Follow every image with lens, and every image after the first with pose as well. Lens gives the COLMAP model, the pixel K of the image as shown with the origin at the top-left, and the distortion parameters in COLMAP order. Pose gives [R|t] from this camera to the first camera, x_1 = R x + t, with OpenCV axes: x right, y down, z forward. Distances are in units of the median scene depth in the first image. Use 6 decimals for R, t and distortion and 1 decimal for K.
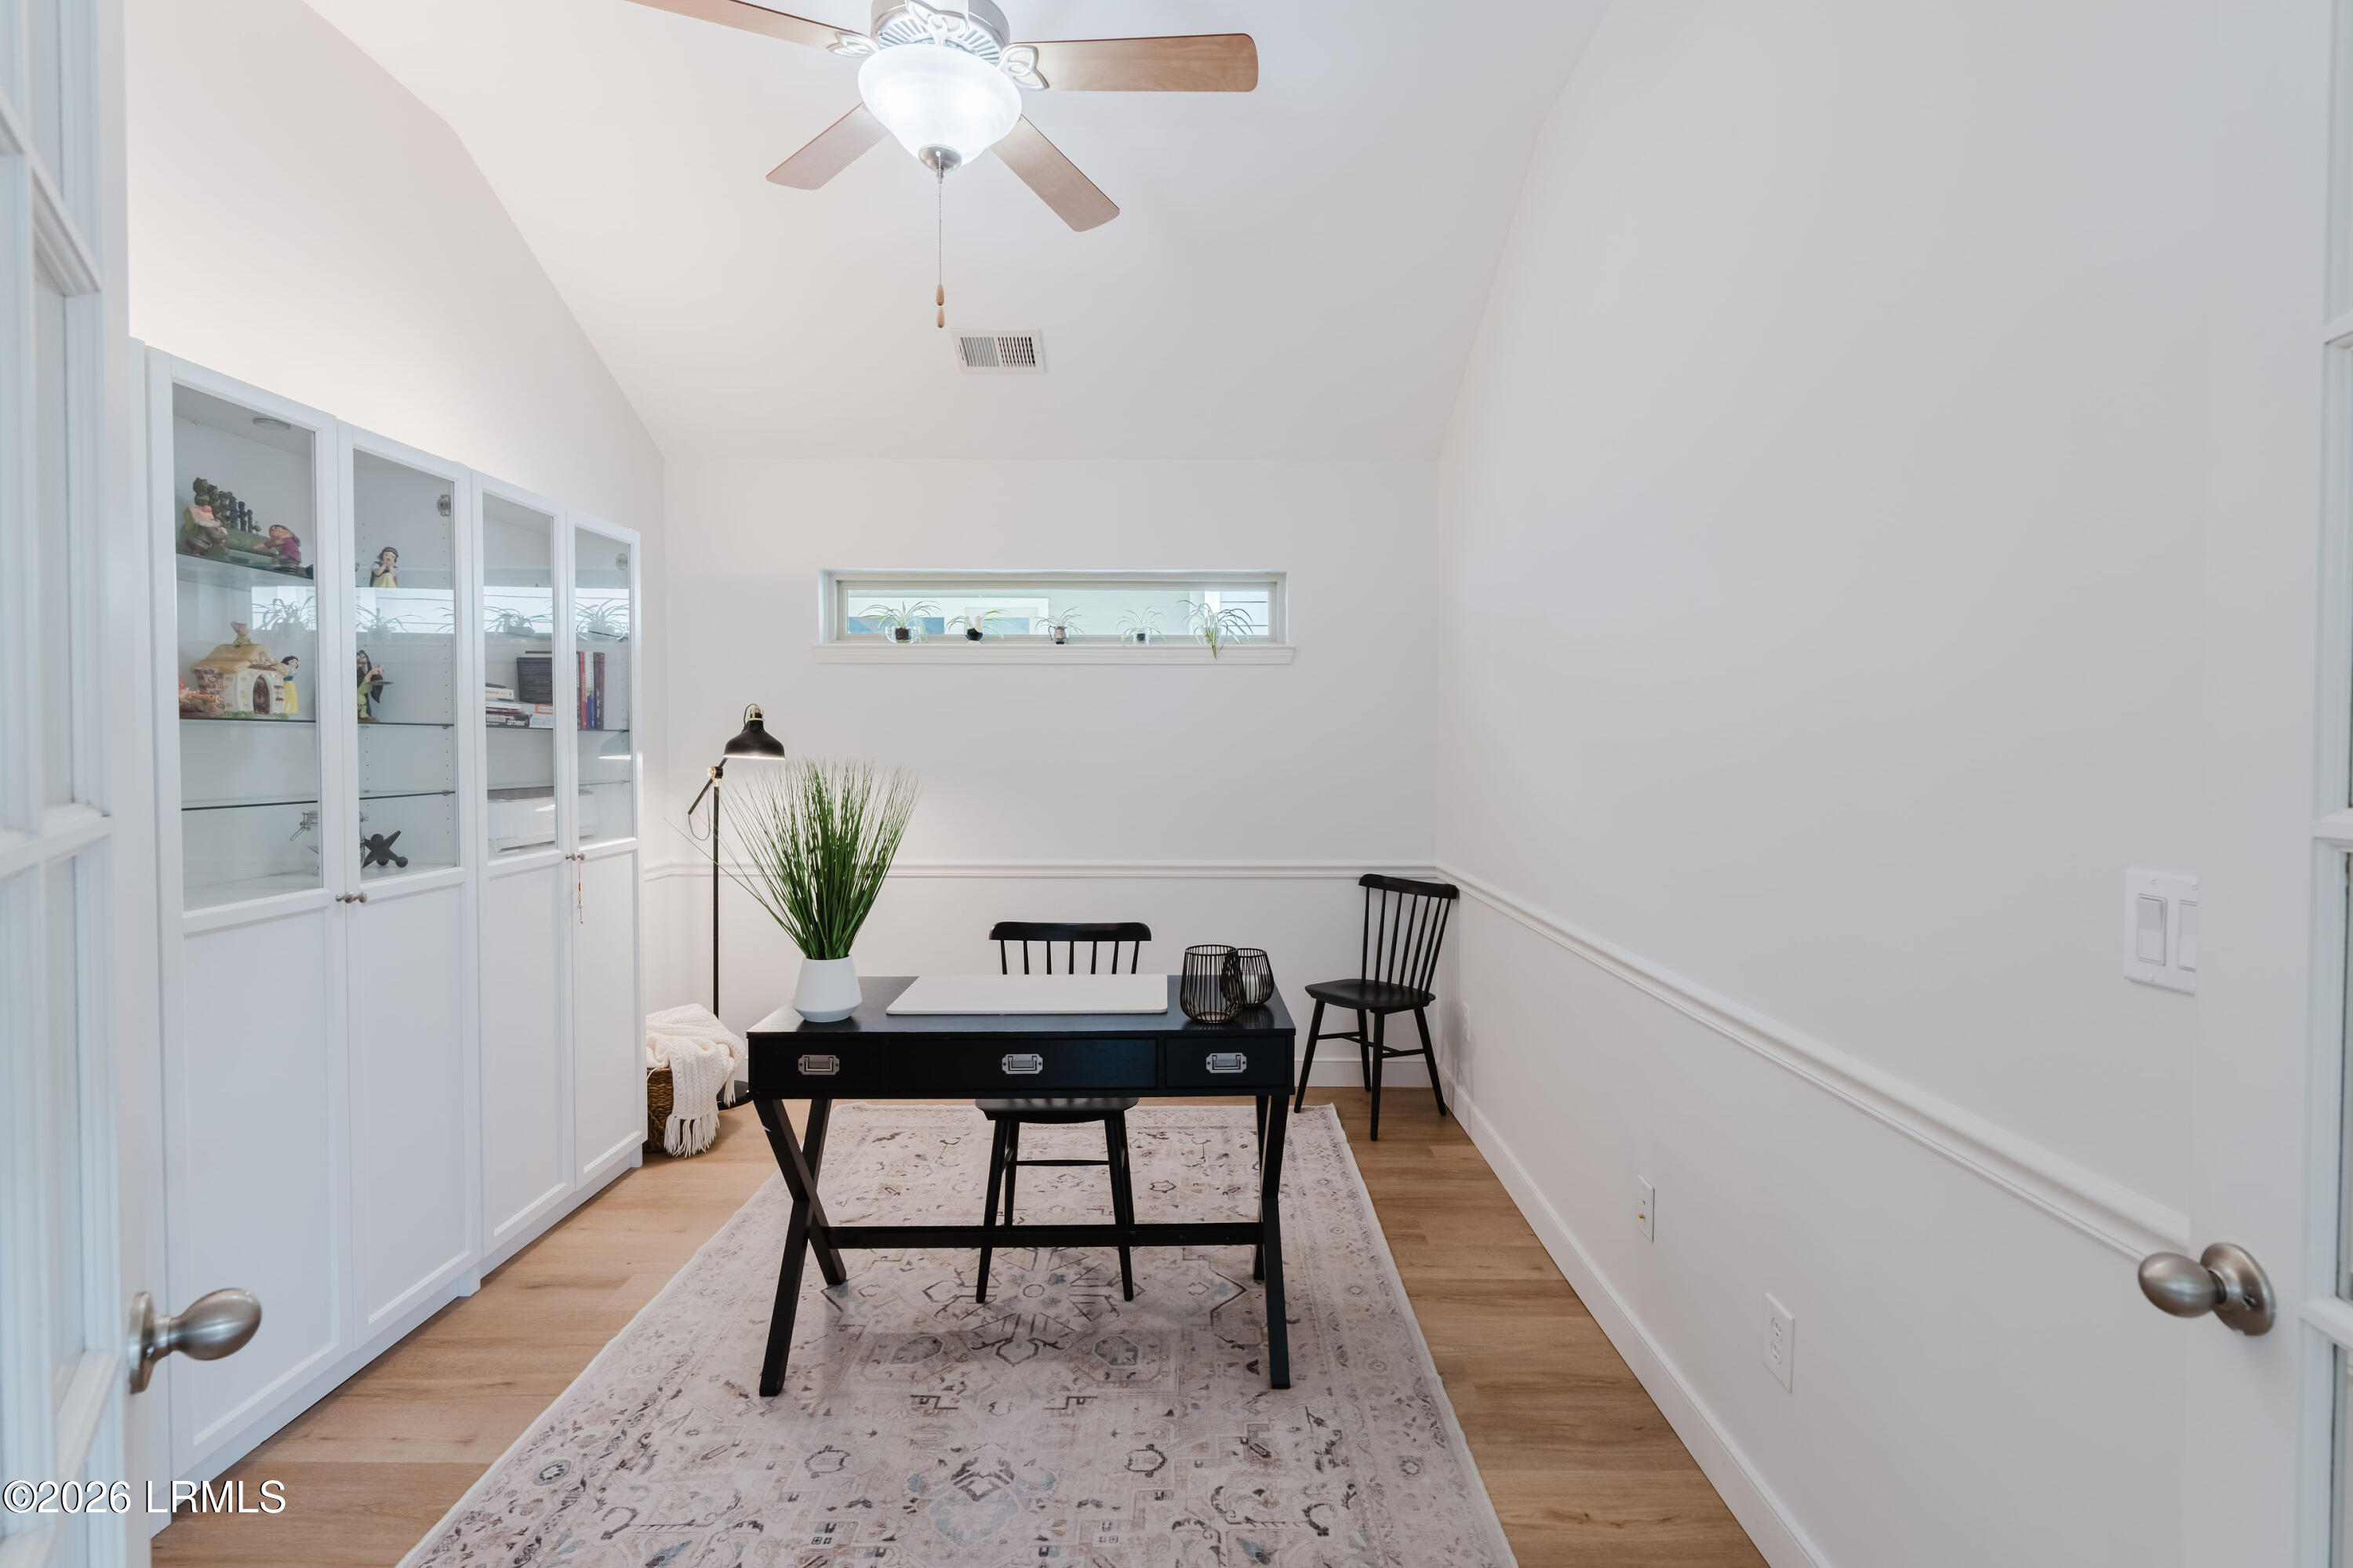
lens RADIAL K [[1076.0, 0, 1186.1], [0, 1076.0, 768.3], [0, 0, 1]] dist [-0.007259, 0.003296]
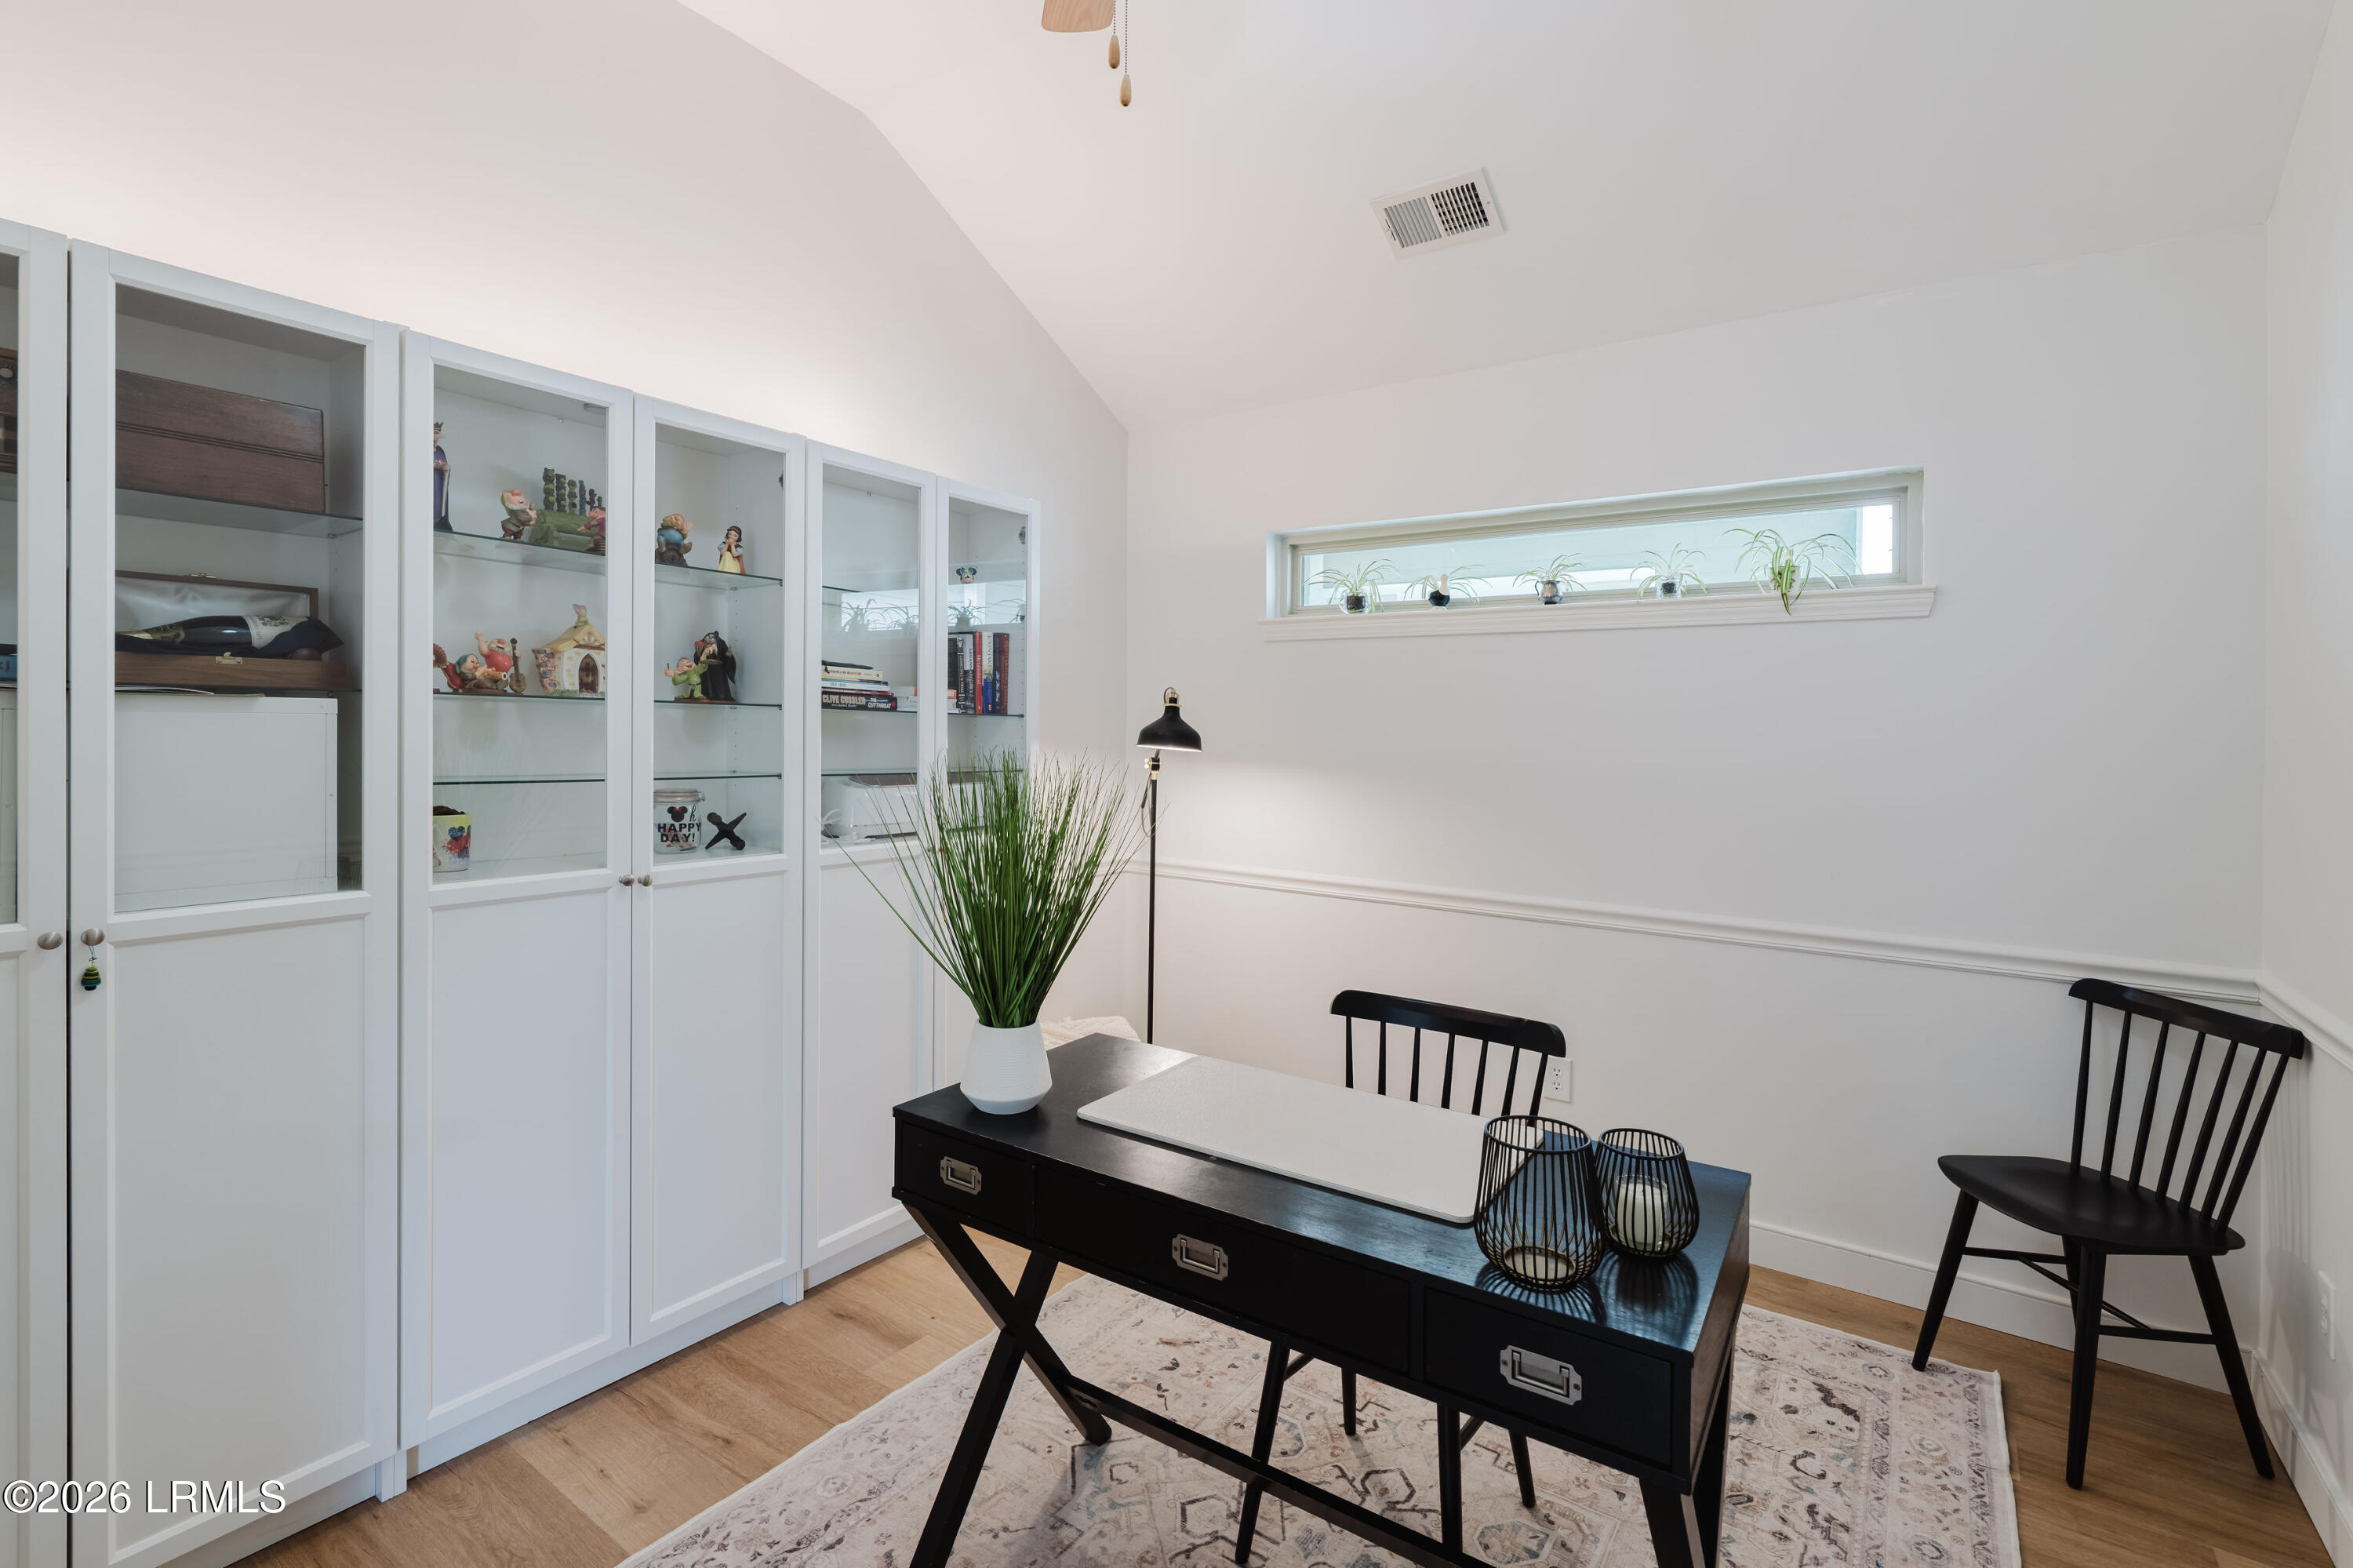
lens RADIAL K [[1076.0, 0, 1166.3], [0, 1076.0, 729.0], [0, 0, 1]] dist [-0.007259, 0.003296]
pose [[0.817923, 0.013201, -0.575176, 0.107615], [-0.031728, 0.999250, -0.022184, -0.006365], [0.574452, 0.036394, 0.817729, 0.289007]]
